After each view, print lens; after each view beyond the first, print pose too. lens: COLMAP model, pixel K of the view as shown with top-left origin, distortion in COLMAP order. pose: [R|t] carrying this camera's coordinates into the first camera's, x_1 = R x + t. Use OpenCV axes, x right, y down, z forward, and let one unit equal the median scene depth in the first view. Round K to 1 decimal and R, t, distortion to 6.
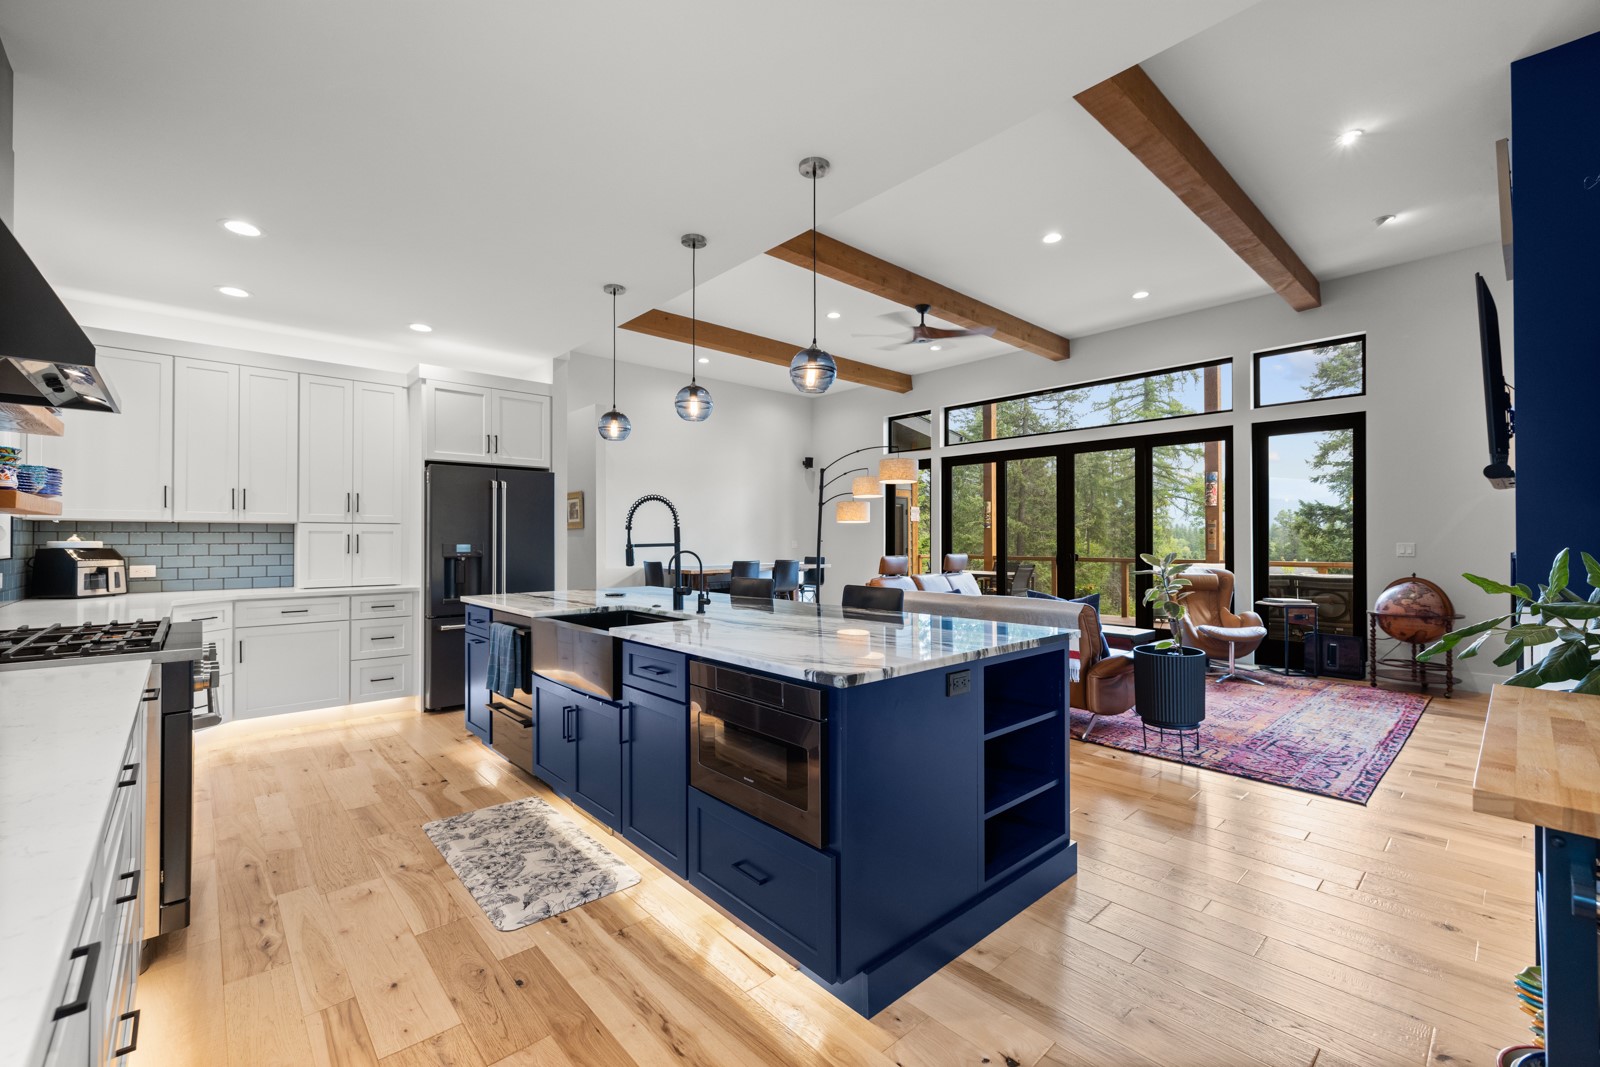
lens RADIAL K [[675.6, 0, 790.2], [0, 675.6, 534.8], [0, 0, 1]] dist [0.001423, 0.000156]
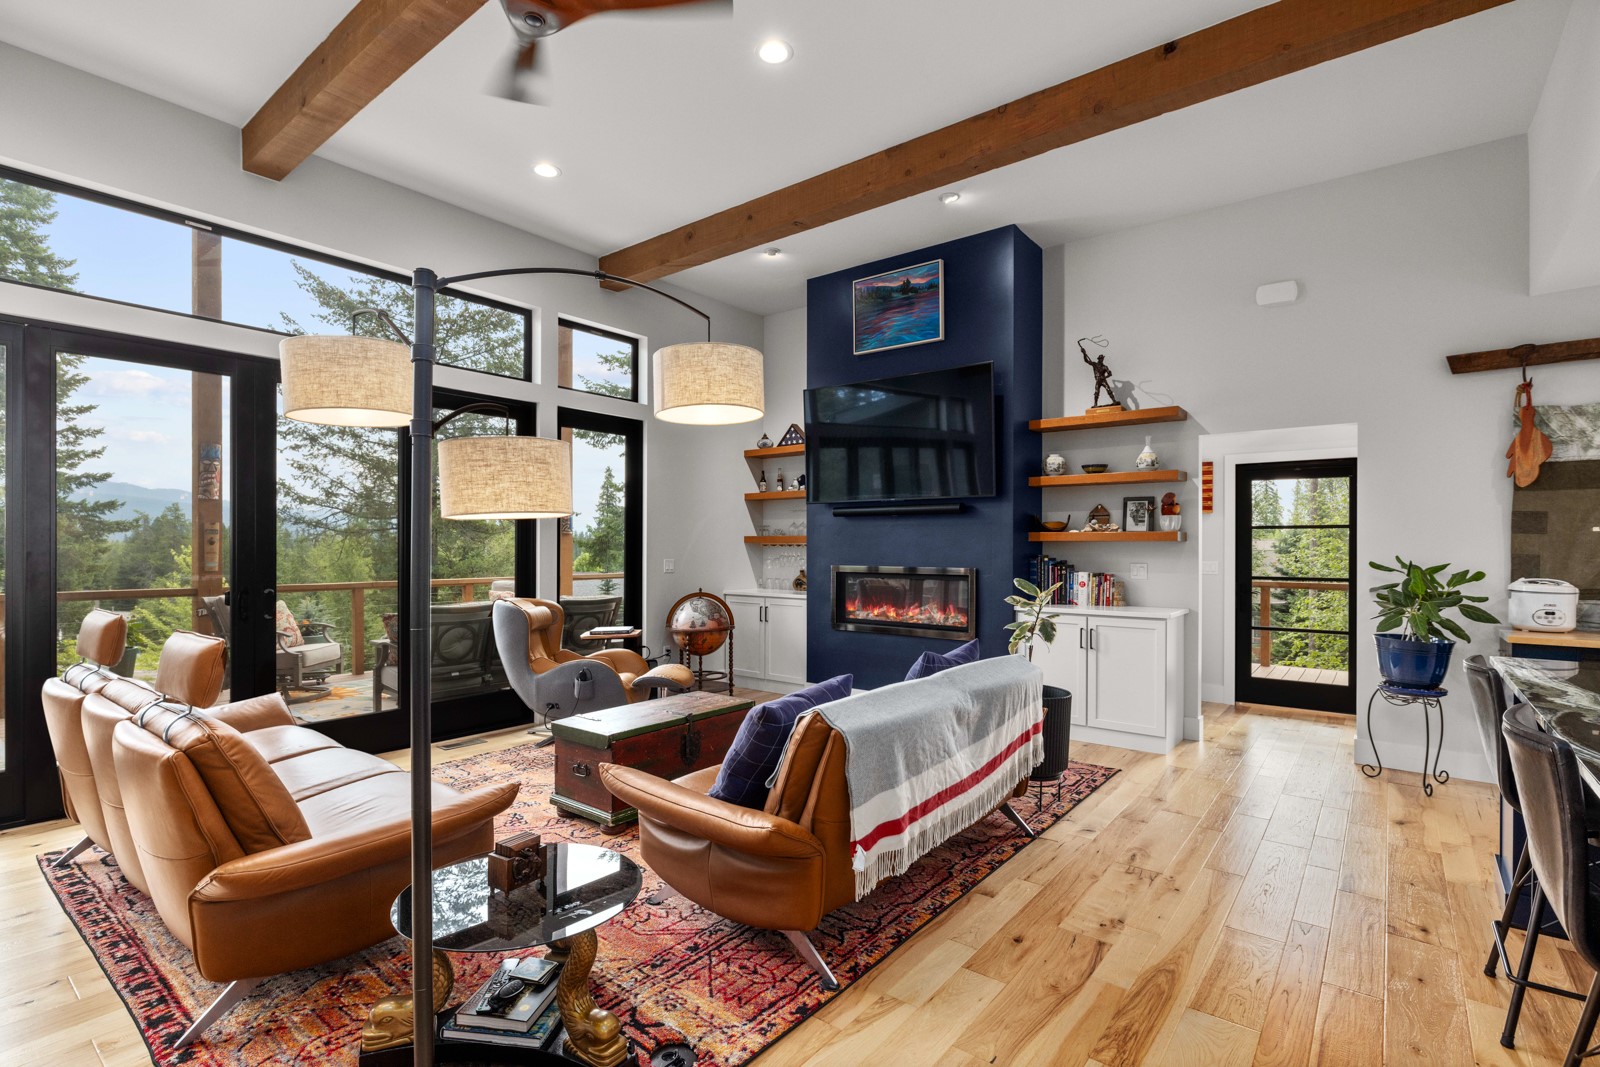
lens RADIAL K [[749.3, 0, 799.4], [0, 749.3, 543.6], [0, 0, 1]] dist [-0.001629, -0.000150]
pose [[-0.159844, 0.000888, 0.987142, -0.203020], [-0.011194, 0.999934, -0.002713, -0.009211], [-0.987079, -0.011484, -0.159824, 0.873838]]
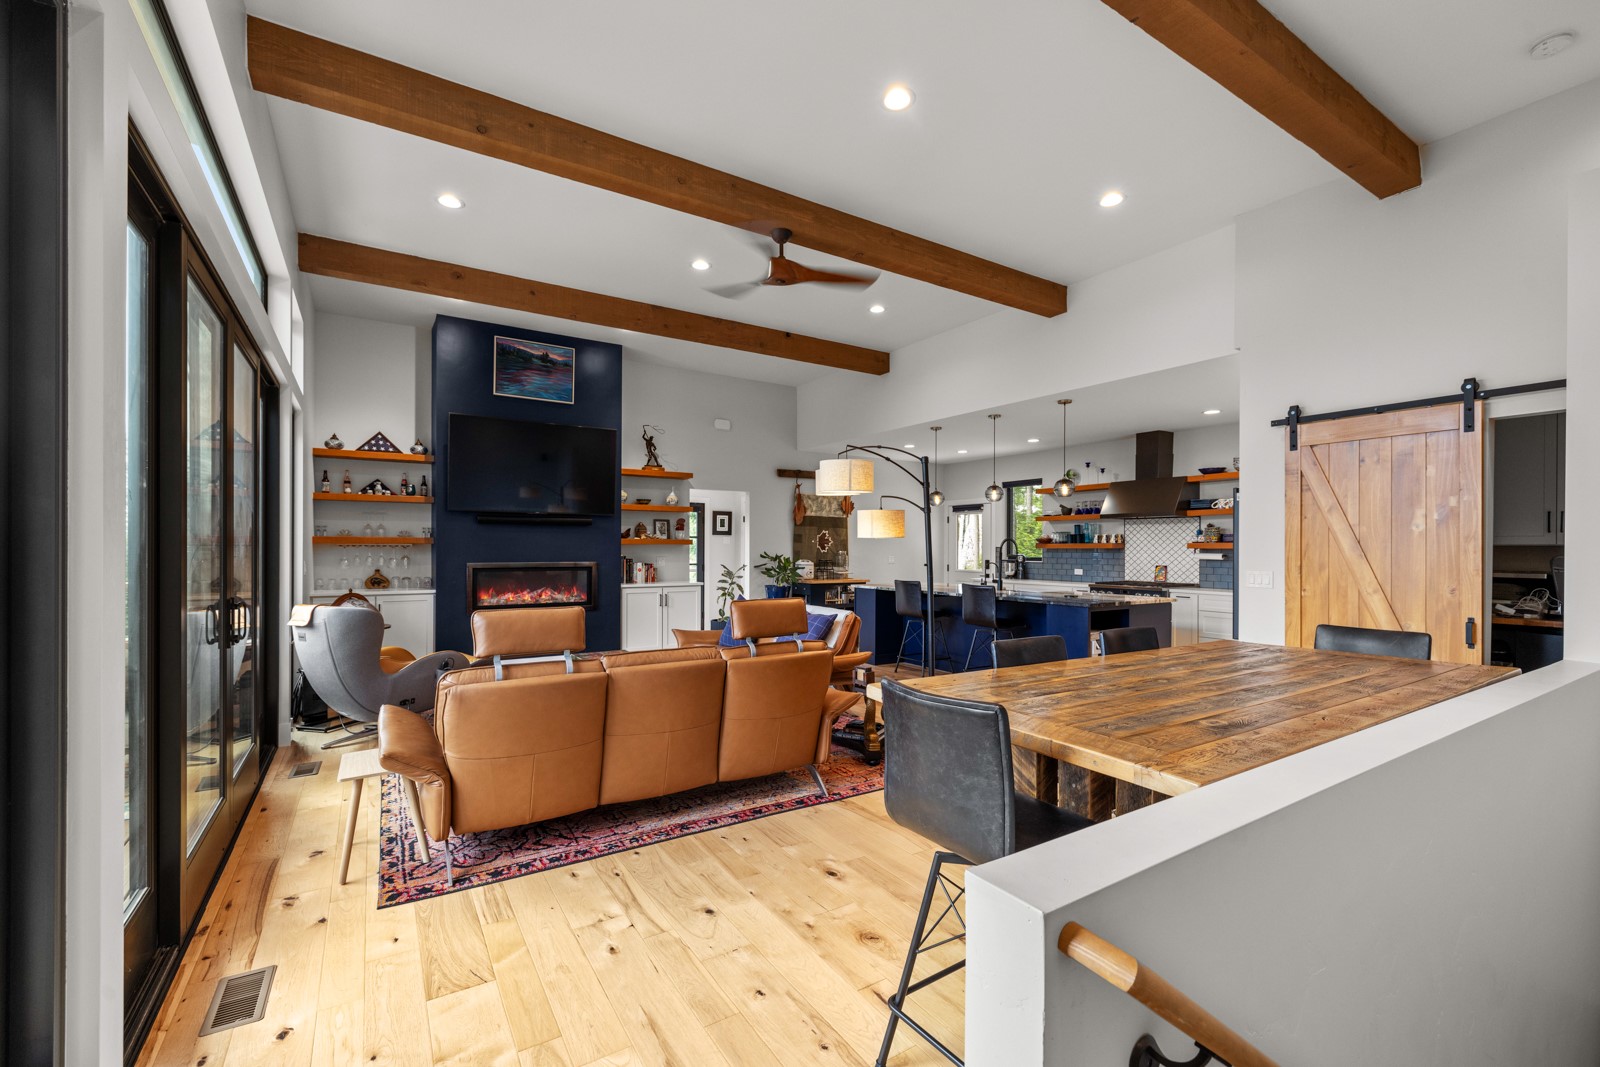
lens RADIAL K [[675.6, 0, 788.3], [0, 675.6, 546.6], [0, 0, 1]] dist [0.001423, 0.000156]
pose [[-0.981753, -0.004561, 0.190108, 0.050568], [-0.006644, 0.999925, -0.010324, -0.002842], [-0.190046, -0.011399, -0.981709, 1.588696]]
